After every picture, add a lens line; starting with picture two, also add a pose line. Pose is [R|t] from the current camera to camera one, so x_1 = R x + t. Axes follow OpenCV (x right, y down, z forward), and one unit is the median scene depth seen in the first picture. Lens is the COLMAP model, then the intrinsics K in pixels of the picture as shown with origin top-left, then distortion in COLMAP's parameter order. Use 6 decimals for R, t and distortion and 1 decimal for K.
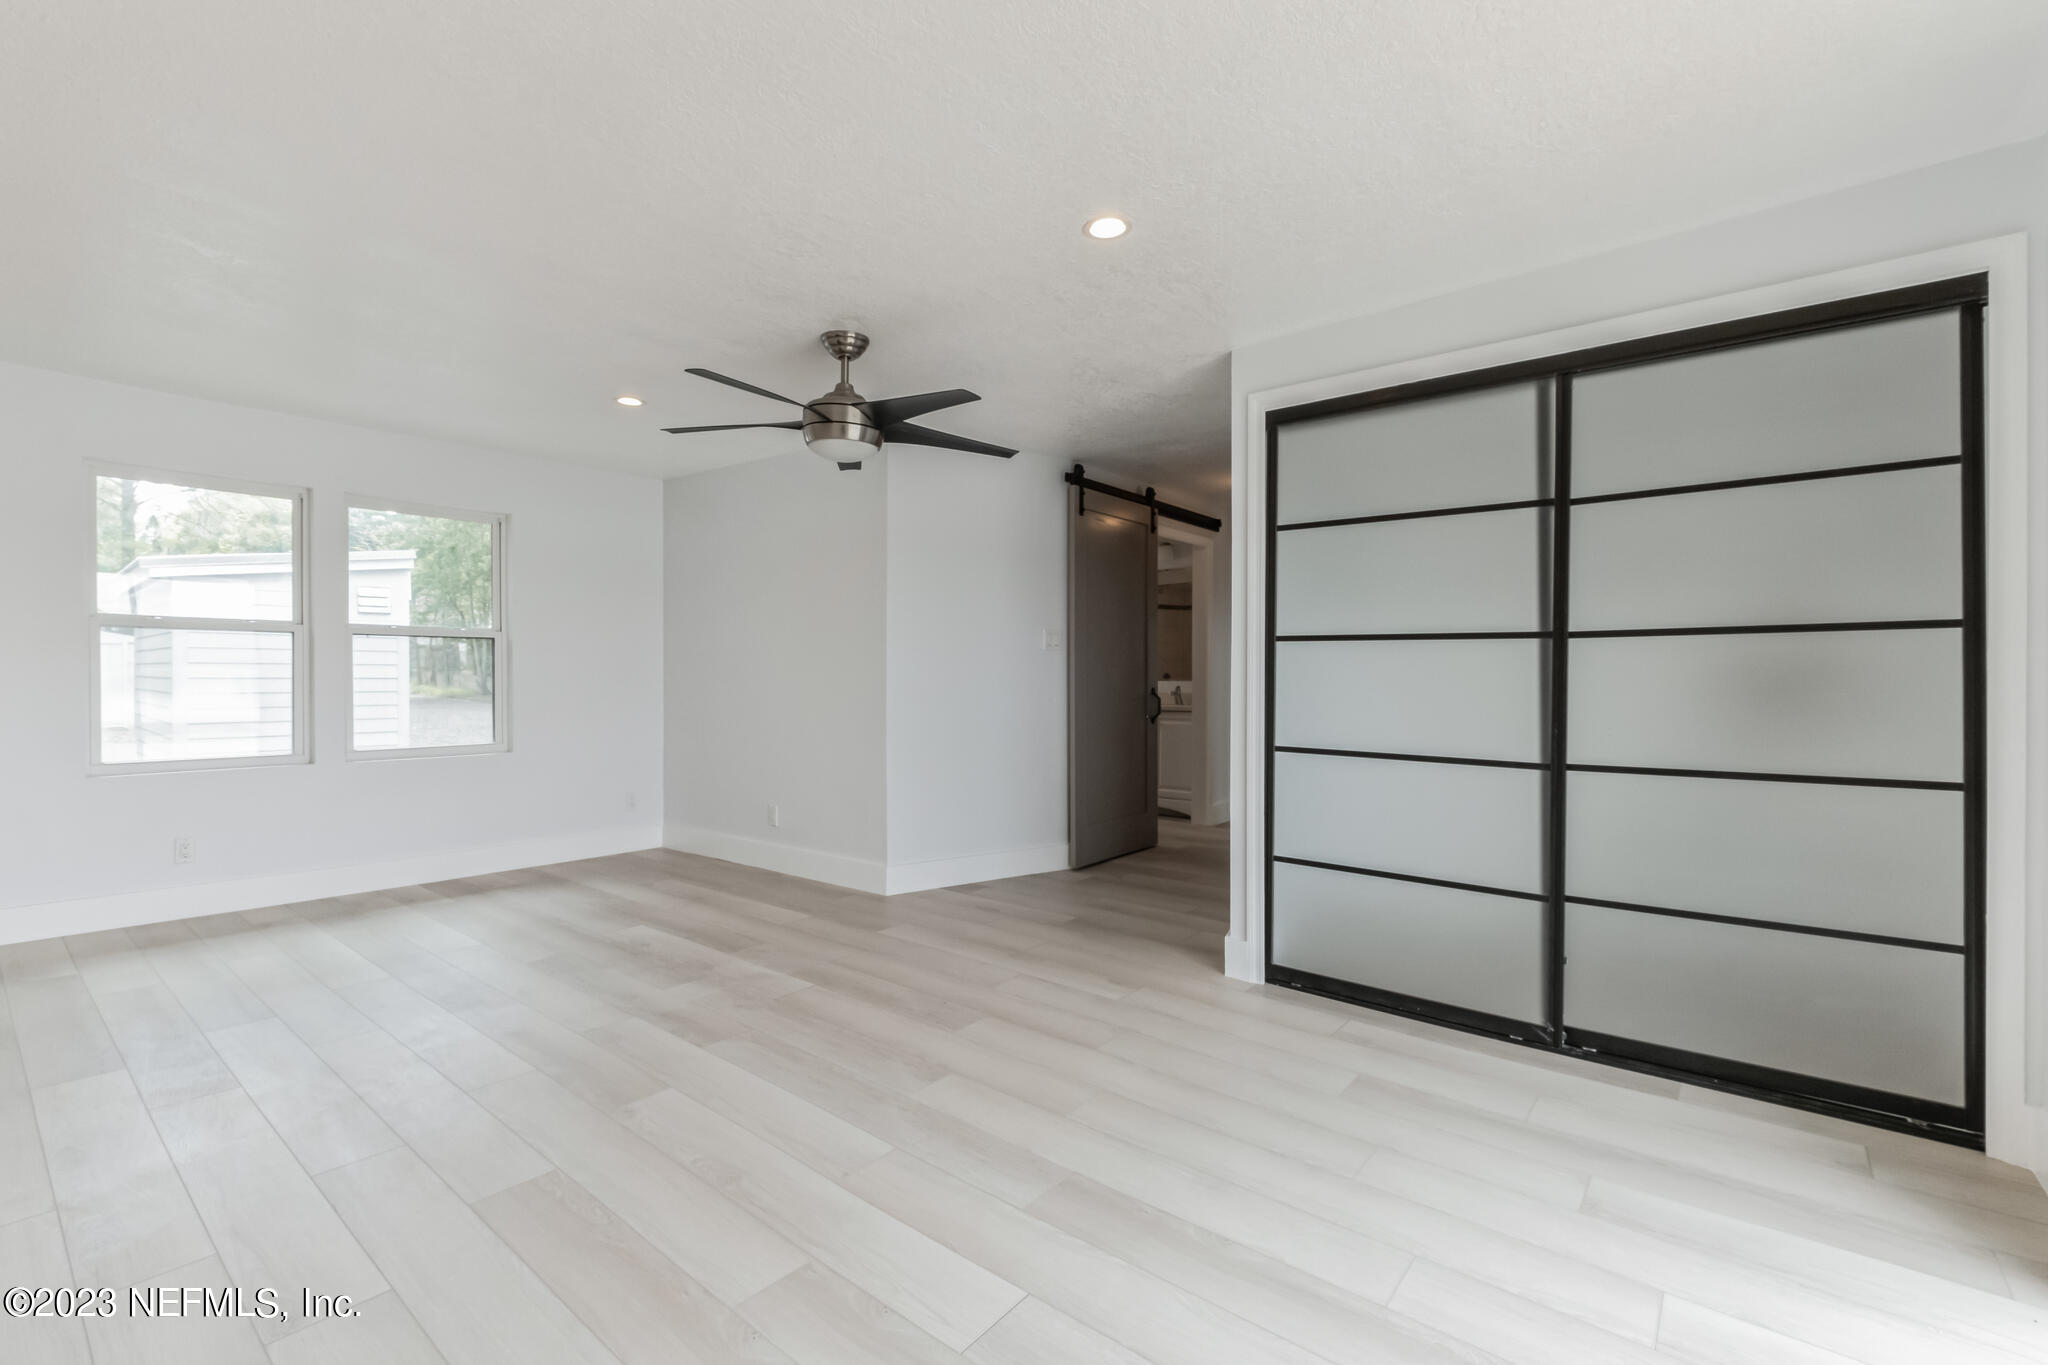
lens RADIAL K [[906.4, 0, 1028.3], [0, 906.4, 680.9], [0, 0, 1]] dist [-0.003704, -0.001088]
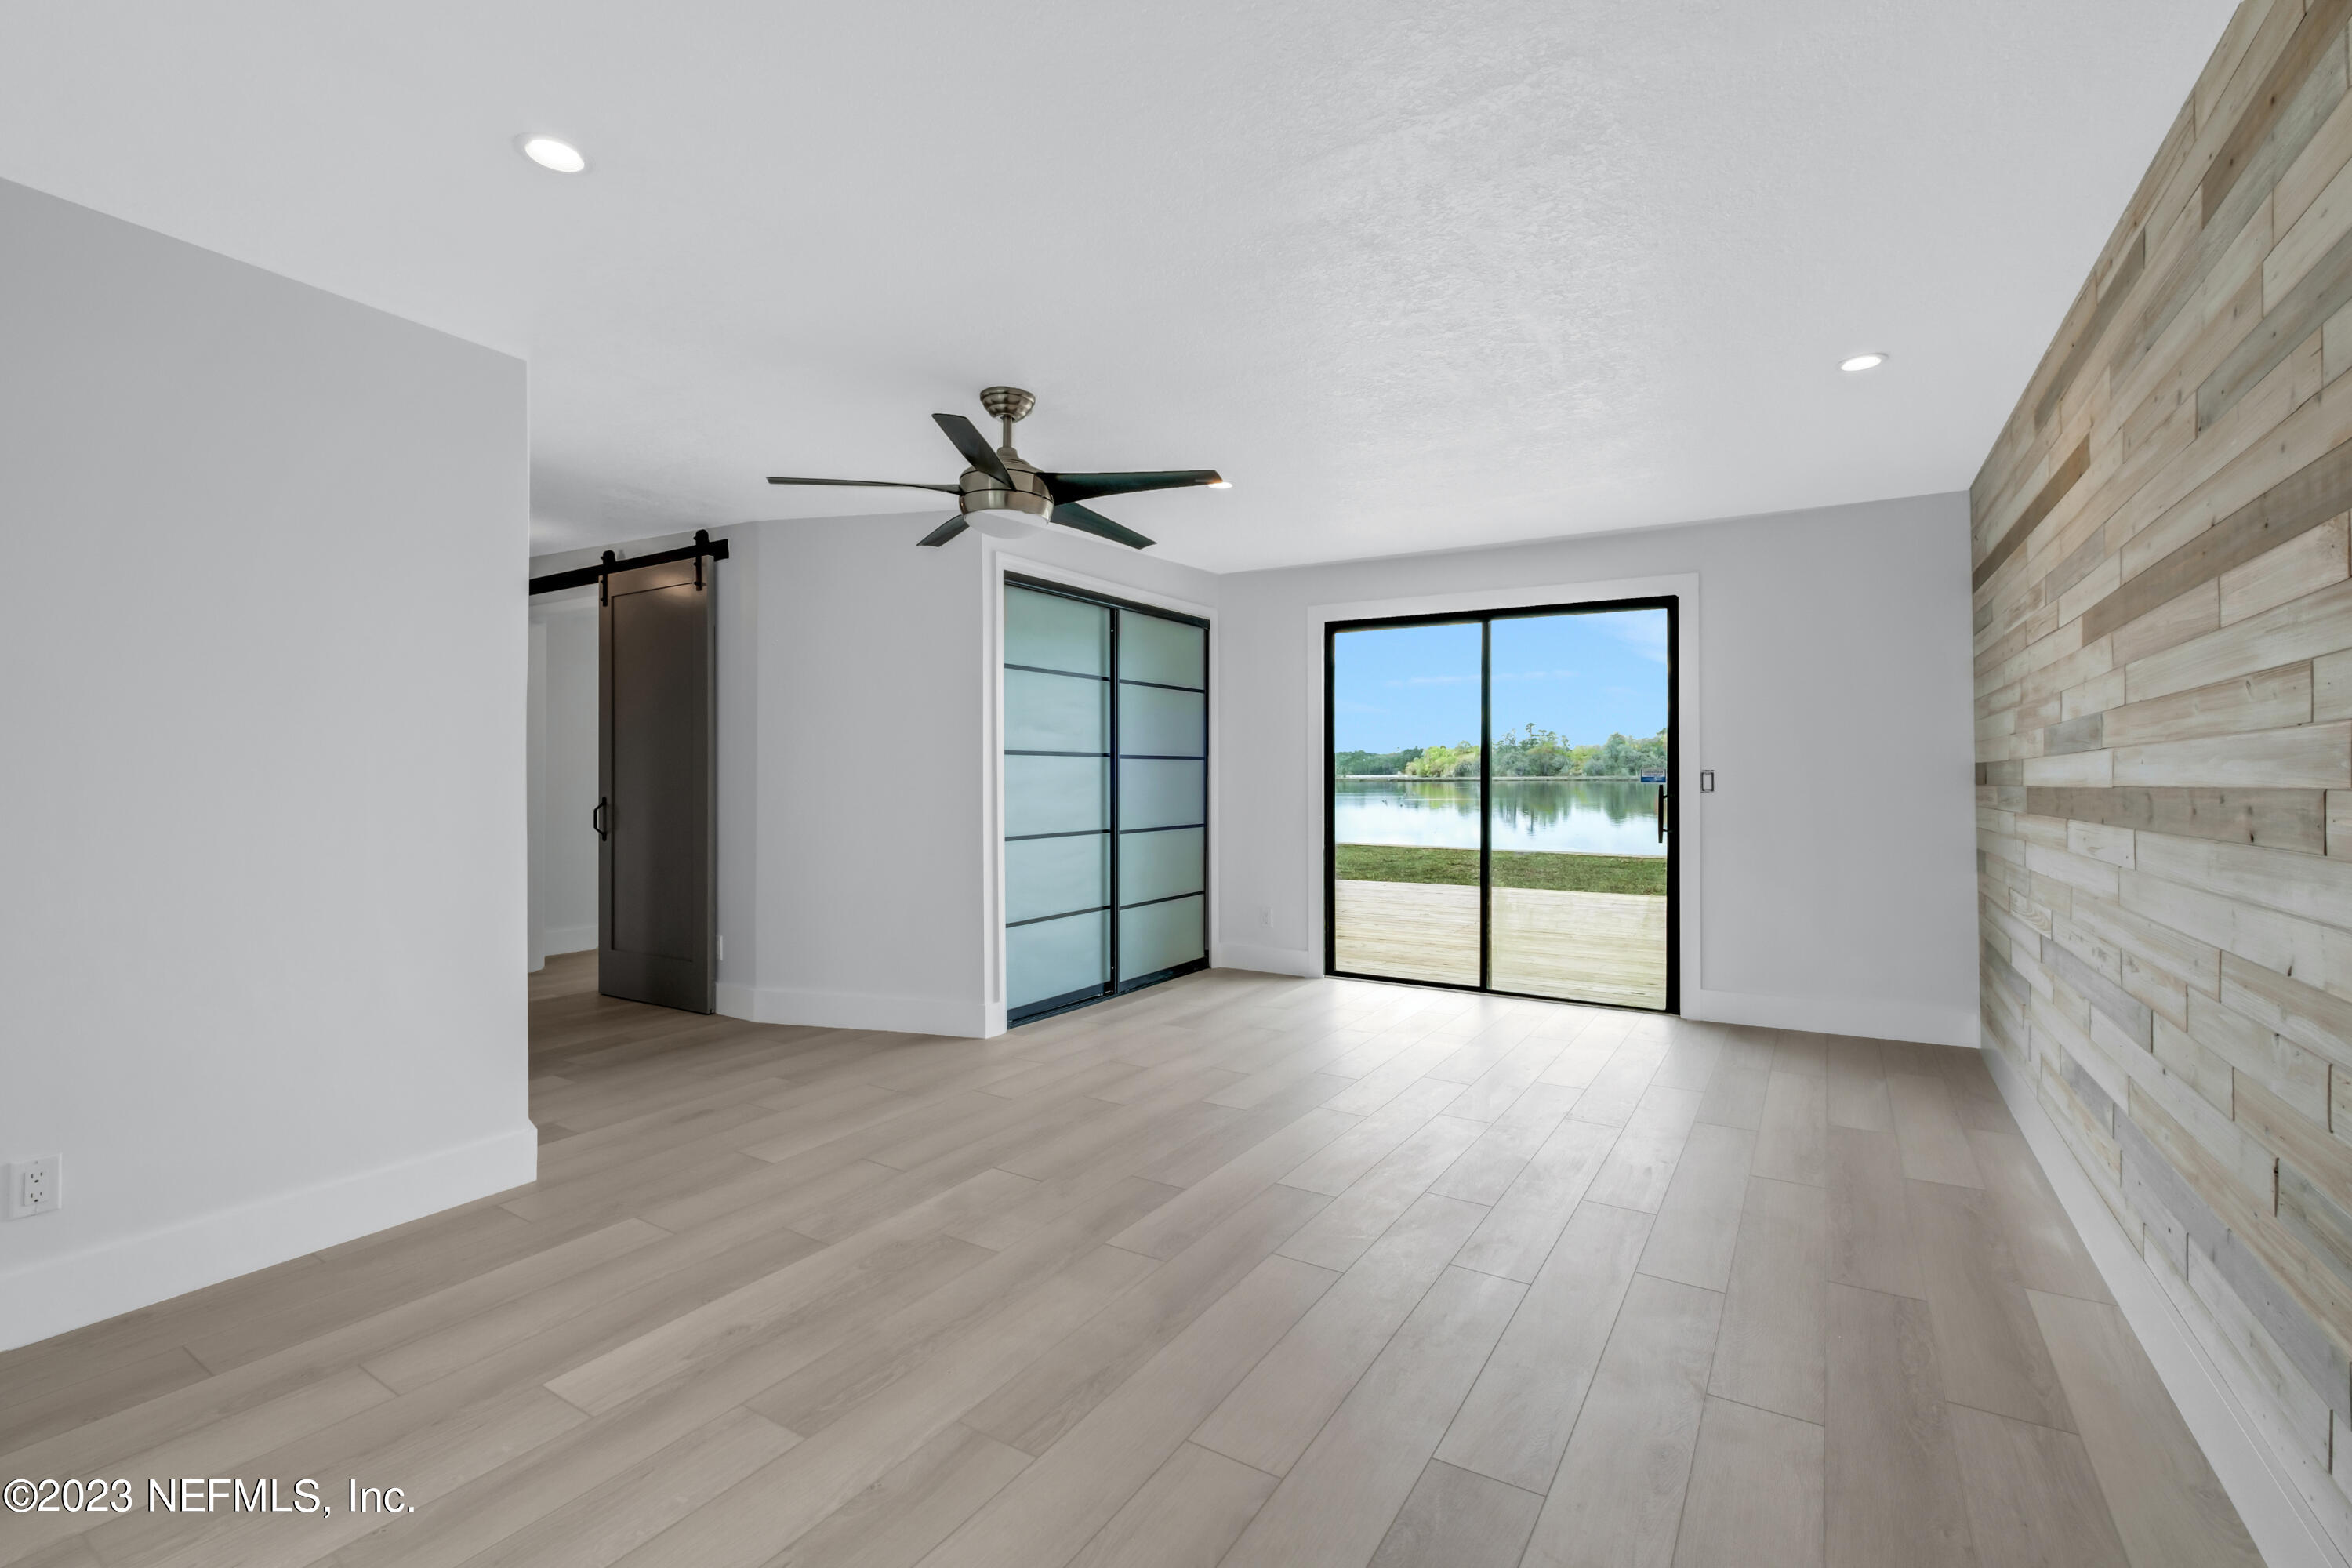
lens RADIAL K [[1045.4, 0, 1181.3], [0, 1045.4, 774.3], [0, 0, 1]] dist [-0.010878, -0.000815]
pose [[-0.141310, -0.000929, 0.989965, -1.181611], [0.009875, 0.999948, 0.002349, -0.014899], [-0.989916, 0.010108, -0.141293, 0.966574]]
